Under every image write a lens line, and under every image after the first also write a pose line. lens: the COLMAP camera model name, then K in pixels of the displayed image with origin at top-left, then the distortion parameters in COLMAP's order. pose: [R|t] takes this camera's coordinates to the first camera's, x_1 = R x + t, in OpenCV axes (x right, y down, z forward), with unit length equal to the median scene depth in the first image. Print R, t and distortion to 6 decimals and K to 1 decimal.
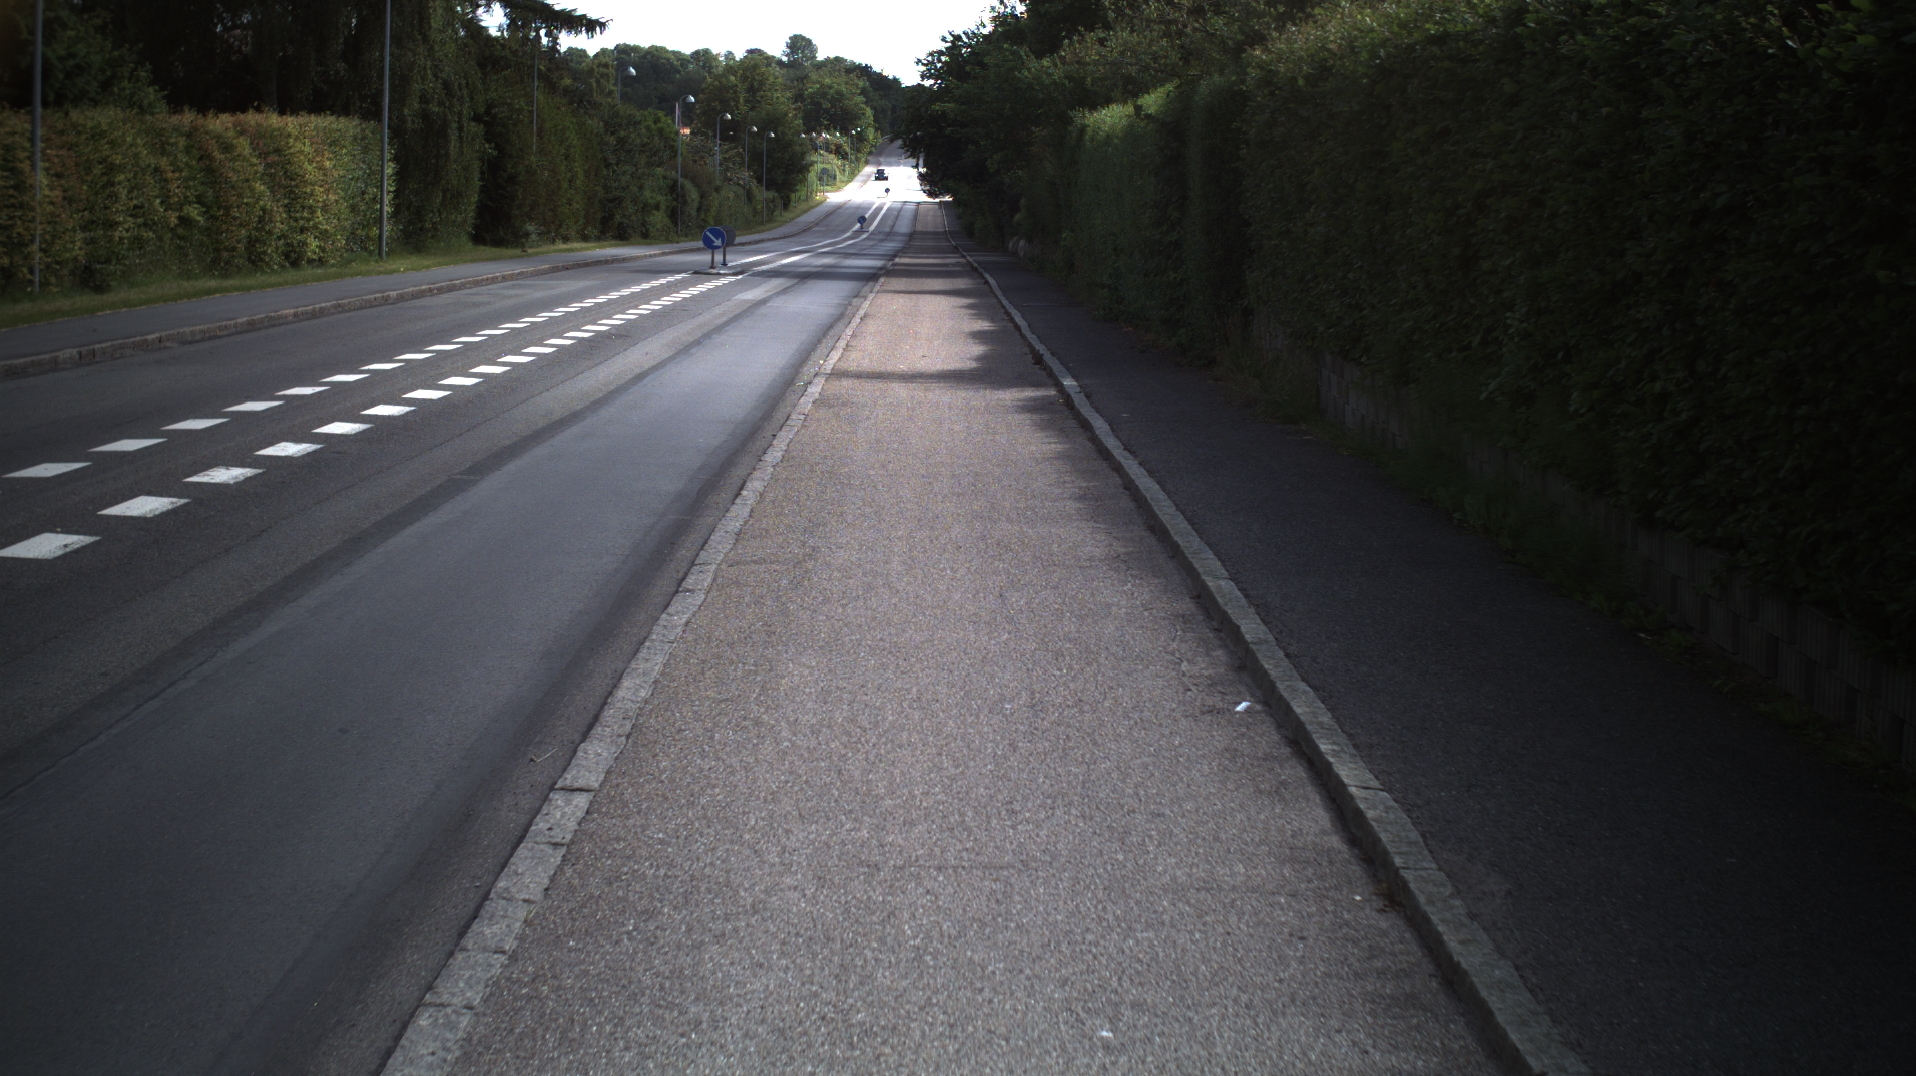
lens RADIAL K [[3273.1, 0, 954.6], [0, 3273.1, 539.5], [0, 0, 1]] dist [-0.230826, 0.000000]
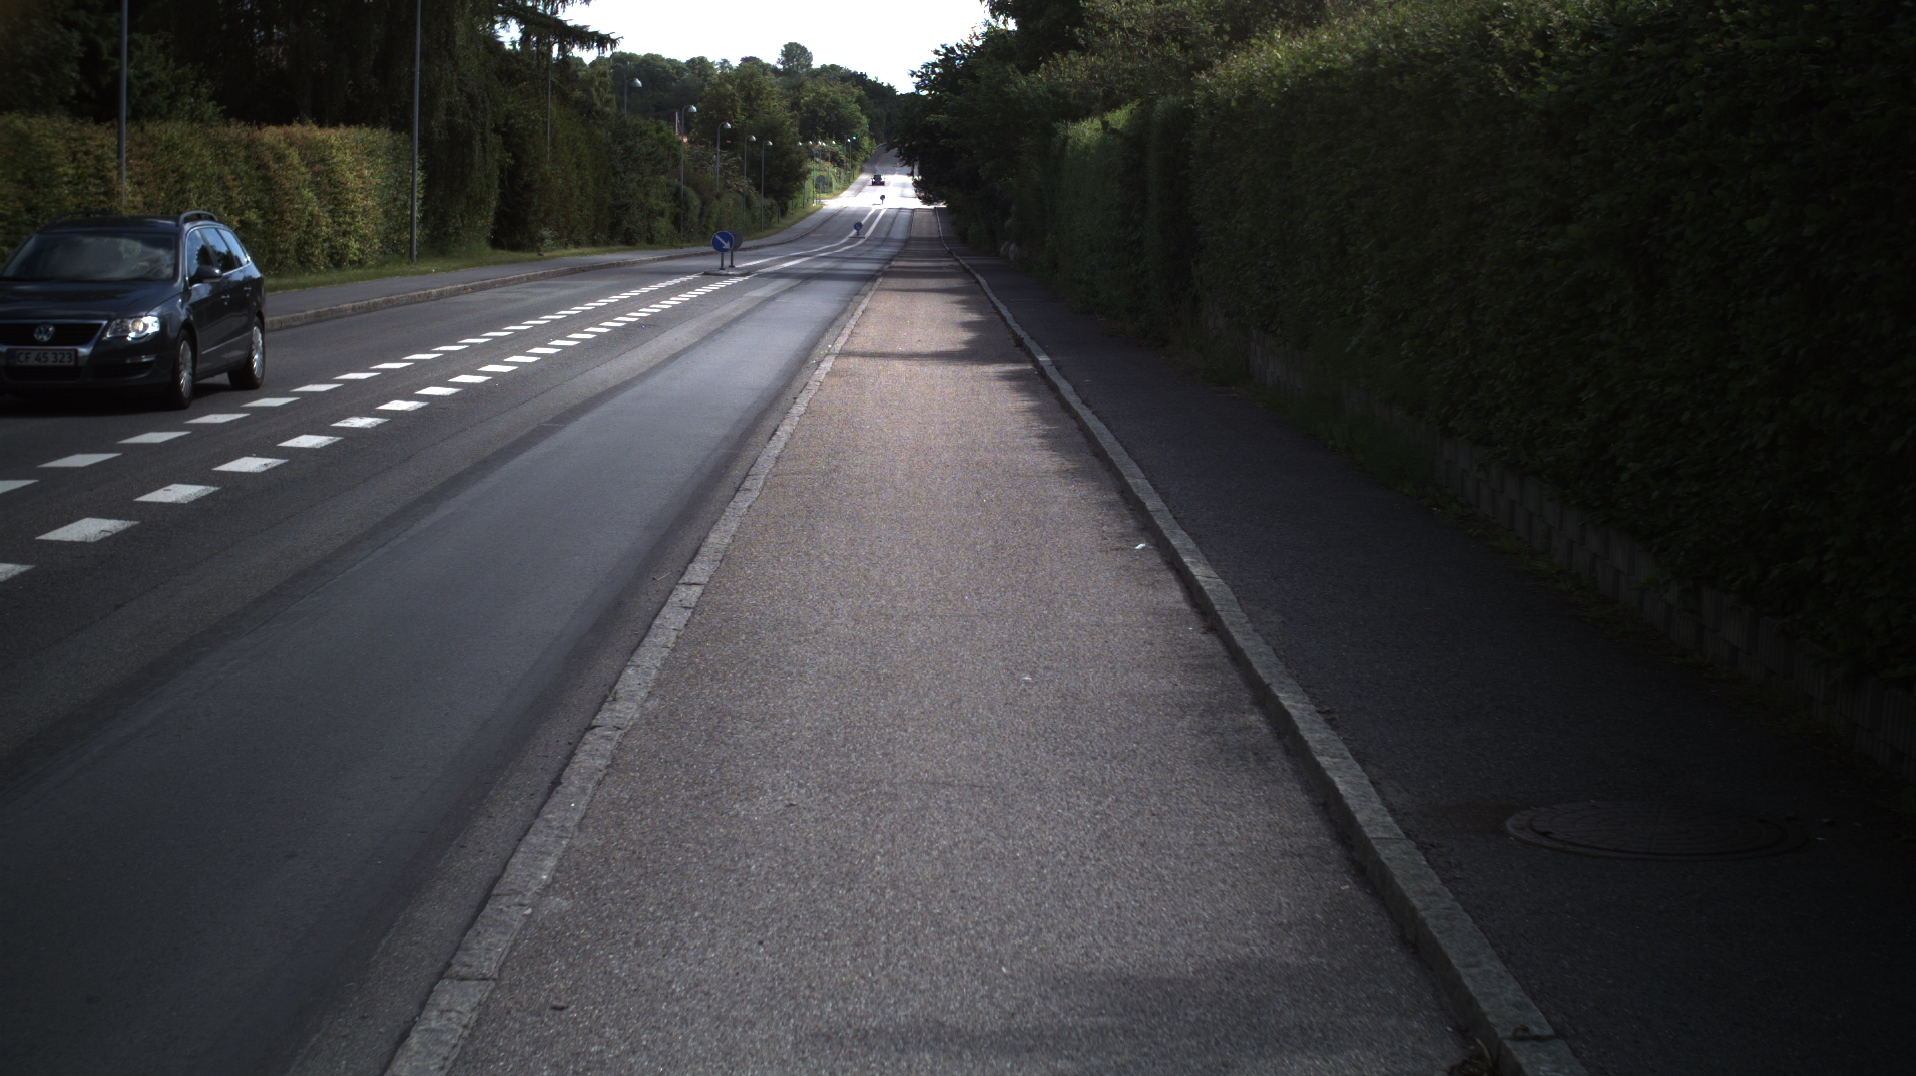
lens RADIAL K [[3273.1, 0, 958.2], [0, 3273.1, 547.6], [0, 0, 1]] dist [-0.230826, 0.000000]
pose [[0.999995, -0.001767, 0.002513, 0.000750], [0.001766, 0.999998, 0.000251, 0.010597], [-0.002513, -0.000246, 0.999997, -0.094025]]
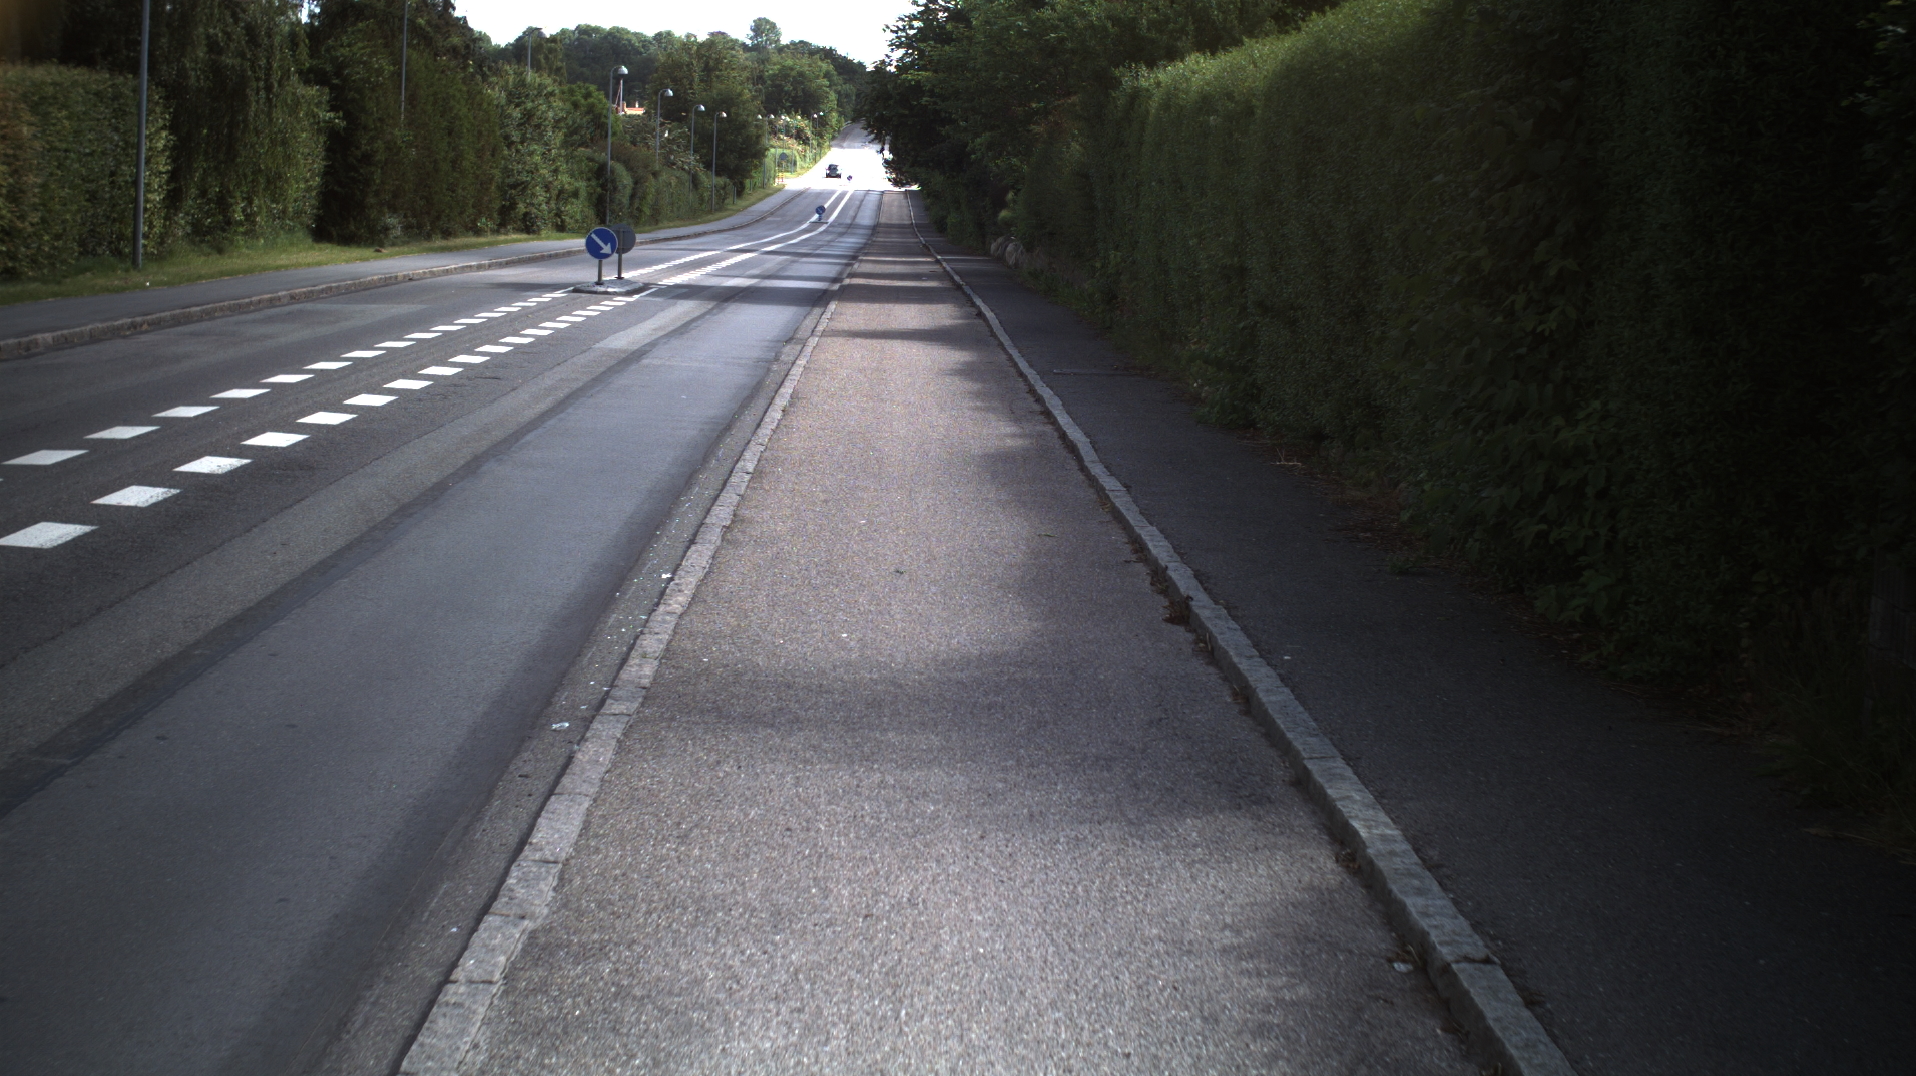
lens RADIAL K [[3273.1, 0, 956.8], [0, 3273.1, 536.9], [0, 0, 1]] dist [-0.230826, 0.000000]
pose [[0.999793, 0.015311, 0.013420, -0.005083], [-0.015347, 0.999879, 0.002648, -0.041161], [-0.013377, -0.002853, 0.999906, 0.375103]]
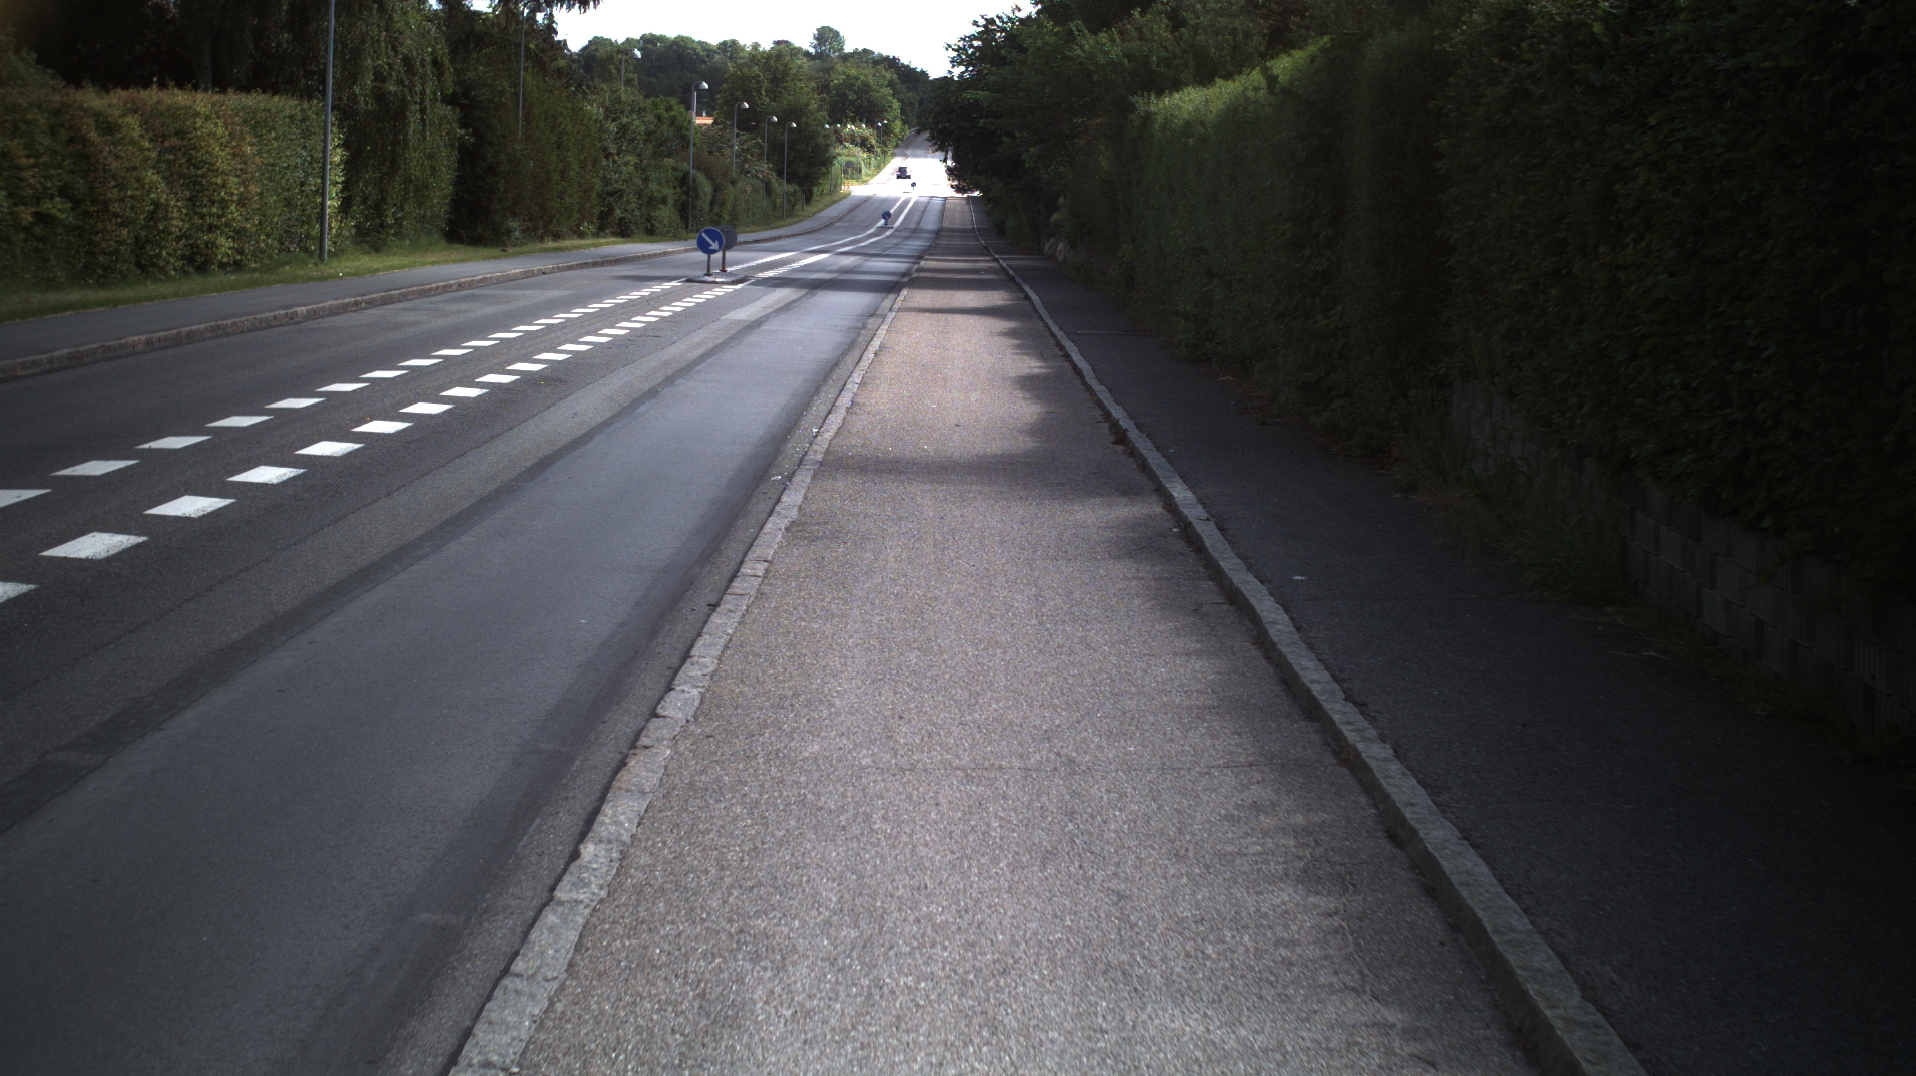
lens RADIAL K [[3273.1, 0, 961.9], [0, 3273.1, 533.4], [0, 0, 1]] dist [-0.230826, 0.000000]
pose [[0.999922, 0.011599, -0.004719, -0.003168], [-0.011599, 0.999933, -0.000101, -0.021353], [0.004718, 0.000156, 0.999989, 0.188005]]
